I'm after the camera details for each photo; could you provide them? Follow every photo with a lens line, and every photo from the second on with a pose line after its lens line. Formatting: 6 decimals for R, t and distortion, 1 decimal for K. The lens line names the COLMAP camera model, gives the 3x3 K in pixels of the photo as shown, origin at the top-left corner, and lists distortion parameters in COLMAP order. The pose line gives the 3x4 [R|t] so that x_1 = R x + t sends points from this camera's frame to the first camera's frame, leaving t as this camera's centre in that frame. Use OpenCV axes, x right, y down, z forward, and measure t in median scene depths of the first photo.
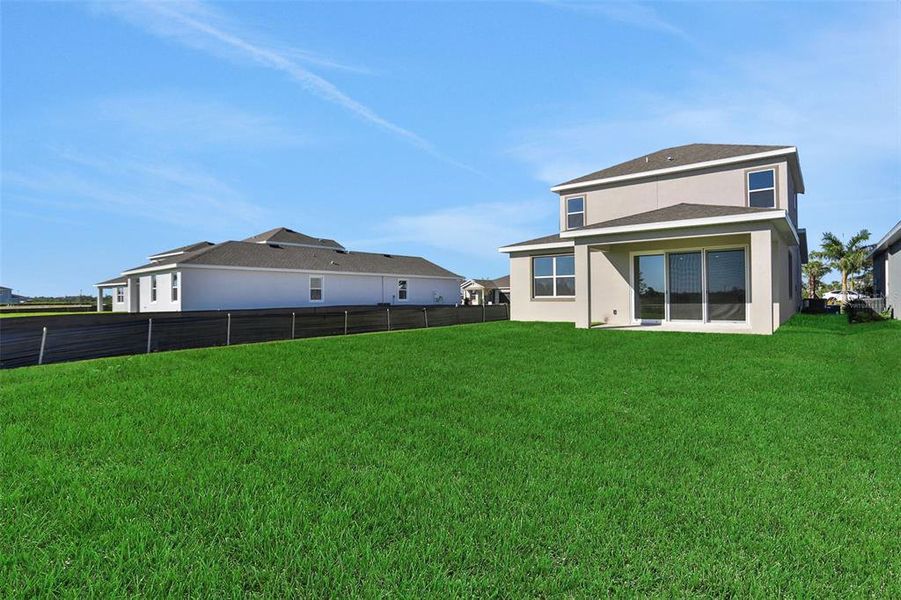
lens RADIAL K [[453.0, 0, 450.5], [0, 453.0, 300.0], [0, 0, 1]] dist [-0.077343, 0.037102]
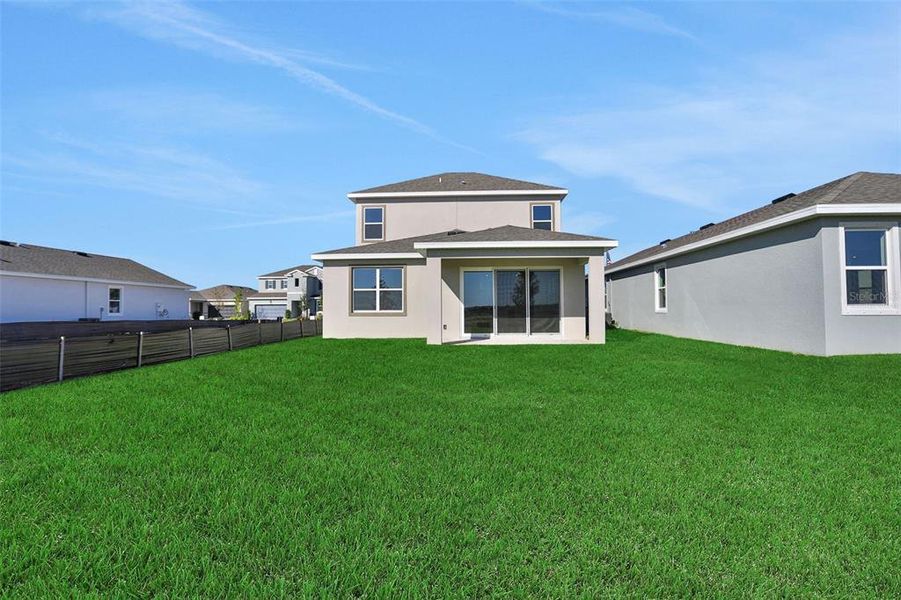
lens RADIAL K [[453.0, 0, 450.5], [0, 453.0, 300.0], [0, 0, 1]] dist [-0.077343, 0.037102]
pose [[0.803803, 0.018104, 0.594620, -0.202328], [0.000474, 0.999517, -0.031072, -0.001227], [-0.594896, 0.025258, 0.803406, 0.174284]]
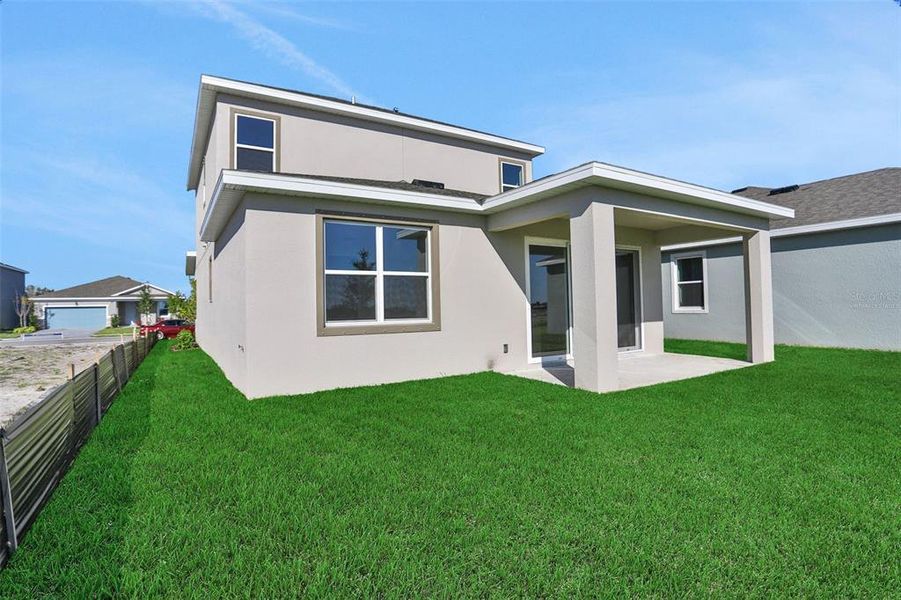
lens RADIAL K [[453.0, 0, 450.5], [0, 453.0, 300.0], [0, 0, 1]] dist [-0.077343, 0.037102]
pose [[0.320910, 0.012692, 0.947025, -0.139319], [0.018555, 0.999634, -0.019685, -0.018067], [-0.946928, 0.023889, 0.320557, 0.824731]]
